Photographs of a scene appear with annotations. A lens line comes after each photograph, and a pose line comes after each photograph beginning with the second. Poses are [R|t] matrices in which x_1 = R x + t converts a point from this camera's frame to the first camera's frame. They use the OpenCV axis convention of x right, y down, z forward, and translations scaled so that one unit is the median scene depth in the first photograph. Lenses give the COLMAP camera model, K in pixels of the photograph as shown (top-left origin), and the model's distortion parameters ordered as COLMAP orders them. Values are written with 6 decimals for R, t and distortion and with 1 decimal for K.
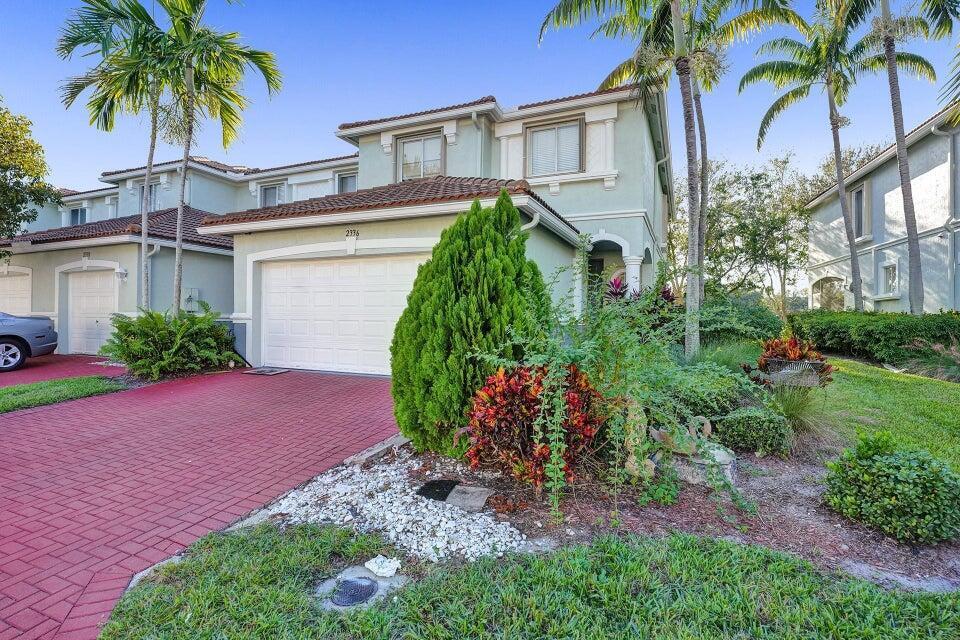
lens RADIAL K [[449.5, 0, 480.0], [0, 449.5, 320.0], [0, 0, 1]] dist [-0.004123, -0.000336]
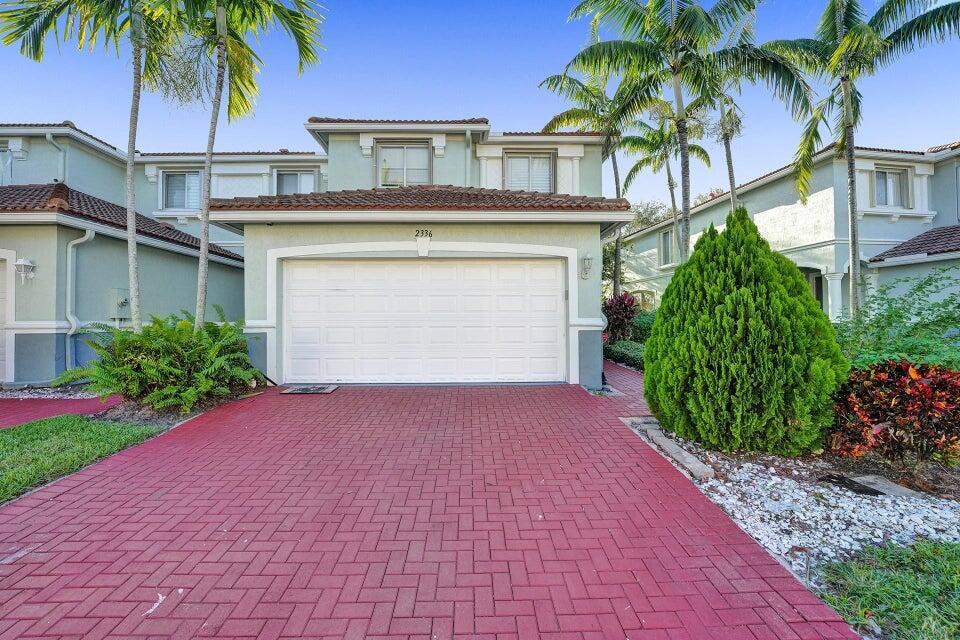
lens RADIAL K [[383.6, 0, 480.0], [0, 383.6, 320.0], [0, 0, 1]] dist [-0.027704, 0.003682]
pose [[0.912379, -0.012482, 0.409156, -0.366844], [0.015342, 0.999875, -0.003709, -0.006093], [-0.409059, 0.009661, 0.912457, 0.164508]]
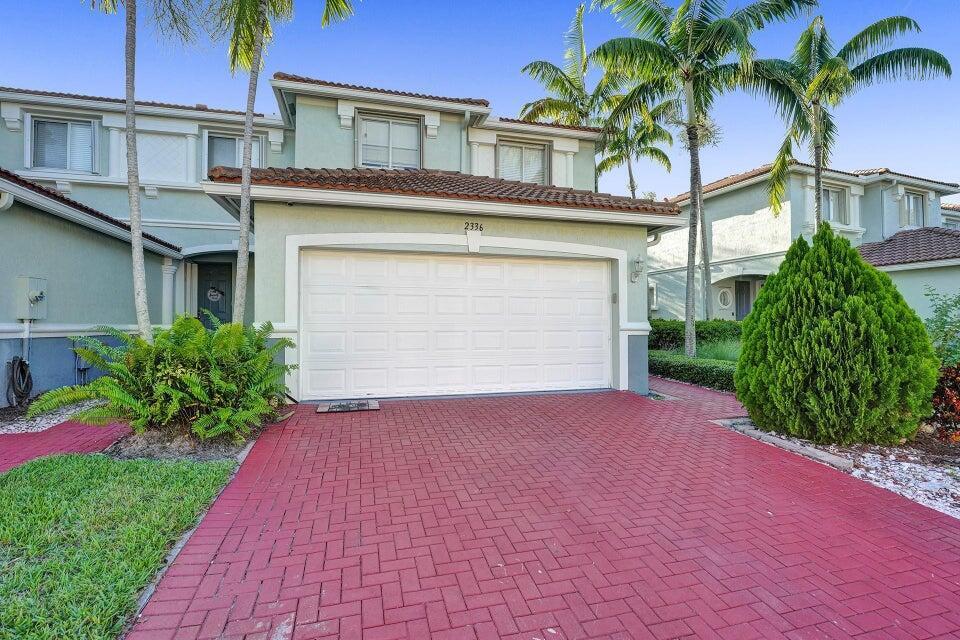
lens RADIAL K [[433.9, 0, 480.0], [0, 433.9, 320.0], [0, 0, 1]] dist [-0.014083, 0.000333]
pose [[0.795097, -0.003748, 0.606471, -0.555625], [0.011060, 0.999904, -0.008321, -0.009148], [-0.606381, 0.013324, 0.795062, 0.256923]]
